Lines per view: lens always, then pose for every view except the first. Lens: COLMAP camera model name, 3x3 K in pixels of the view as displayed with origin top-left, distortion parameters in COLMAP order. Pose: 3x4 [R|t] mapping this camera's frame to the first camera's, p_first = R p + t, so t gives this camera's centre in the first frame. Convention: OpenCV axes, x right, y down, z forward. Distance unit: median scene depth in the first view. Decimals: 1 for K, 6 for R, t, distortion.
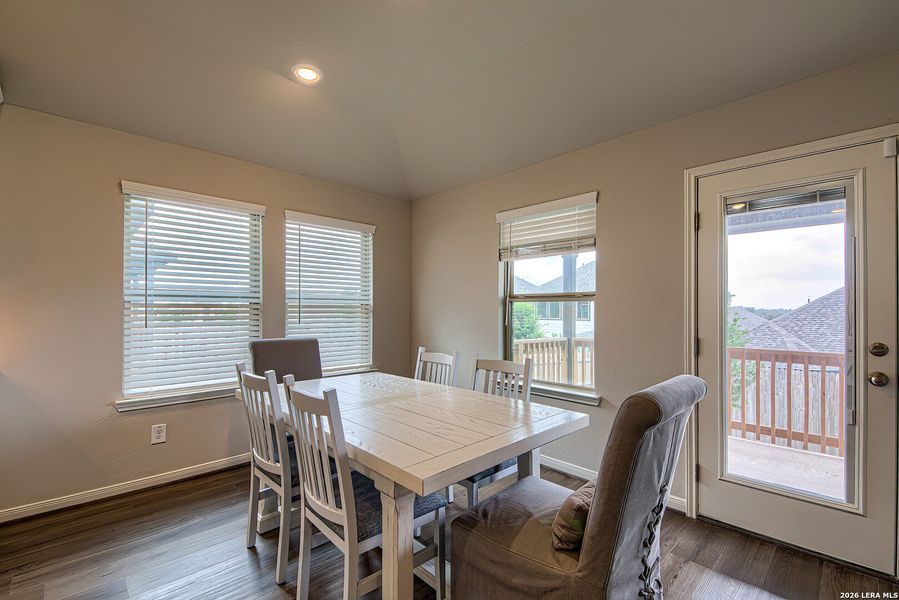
lens RADIAL K [[378.2, 0, 434.1], [0, 378.2, 307.0], [0, 0, 1]] dist [0.001112, -0.001158]
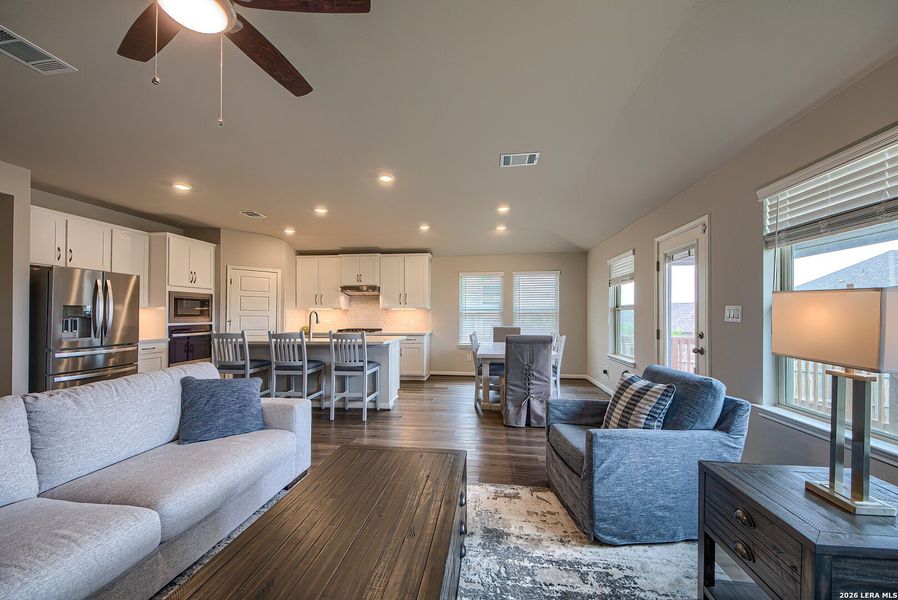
lens RADIAL K [[337.9, 0, 456.6], [0, 337.9, 317.1], [0, 0, 1]] dist [0.022496, -0.001582]
pose [[0.645615, 0.003084, -0.763657, 1.097298], [0.008679, 0.999898, 0.011376, -0.005876], [0.763614, -0.013972, 0.645522, -0.680638]]
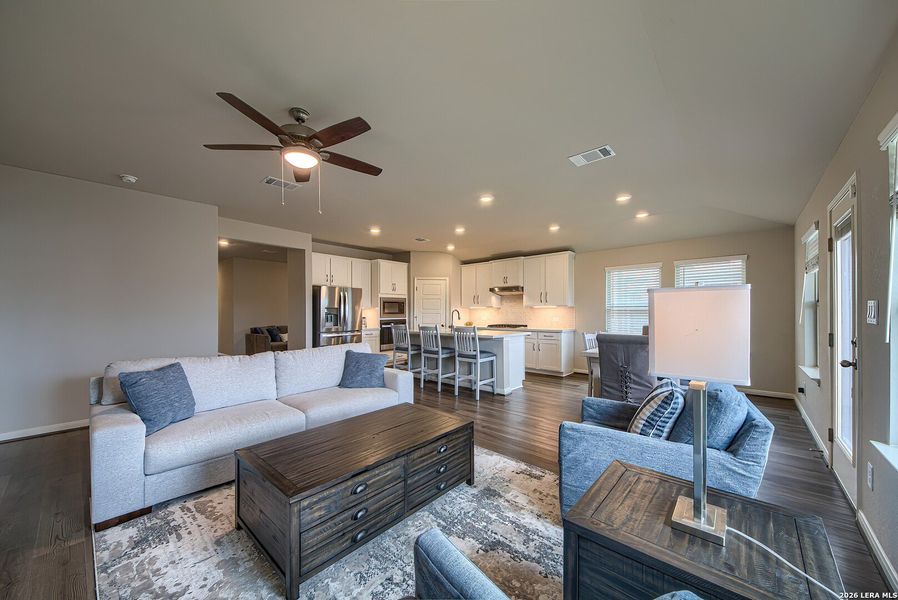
lens RADIAL K [[337.9, 0, 458.4], [0, 337.9, 316.2], [0, 0, 1]] dist [0.022496, -0.001582]
pose [[0.087751, 0.009817, -0.996094, 1.456133], [0.012299, 0.999865, 0.010938, -0.005666], [0.996066, -0.013211, 0.087619, -0.322326]]
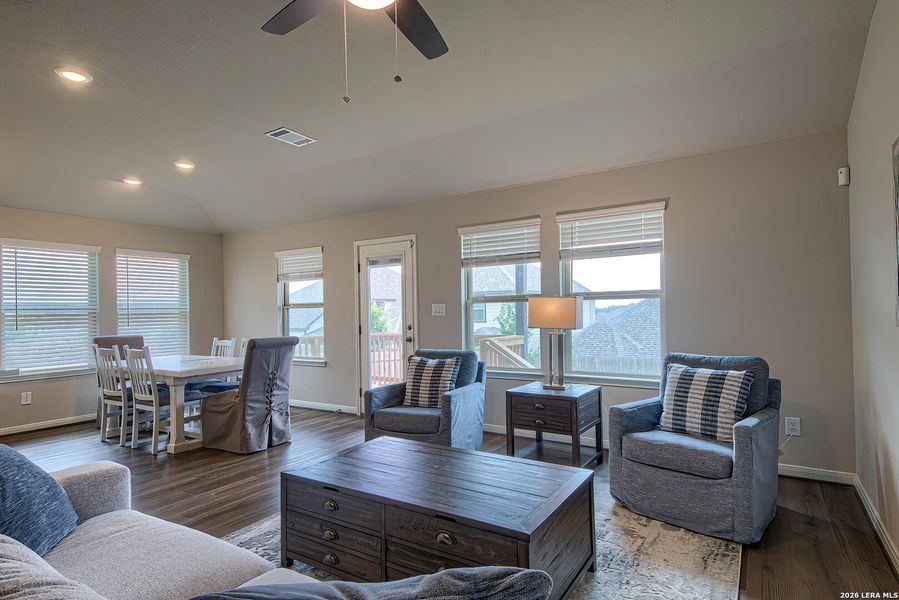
lens RADIAL K [[472.5, 0, 465.0], [0, 472.5, 312.1], [0, 0, 1]] dist [0.008184, -0.004008]
pose [[0.960290, -0.019721, 0.278305, 0.439789], [0.018341, 0.999803, 0.007561, -0.000585], [-0.278399, -0.002156, 0.960463, -1.289954]]
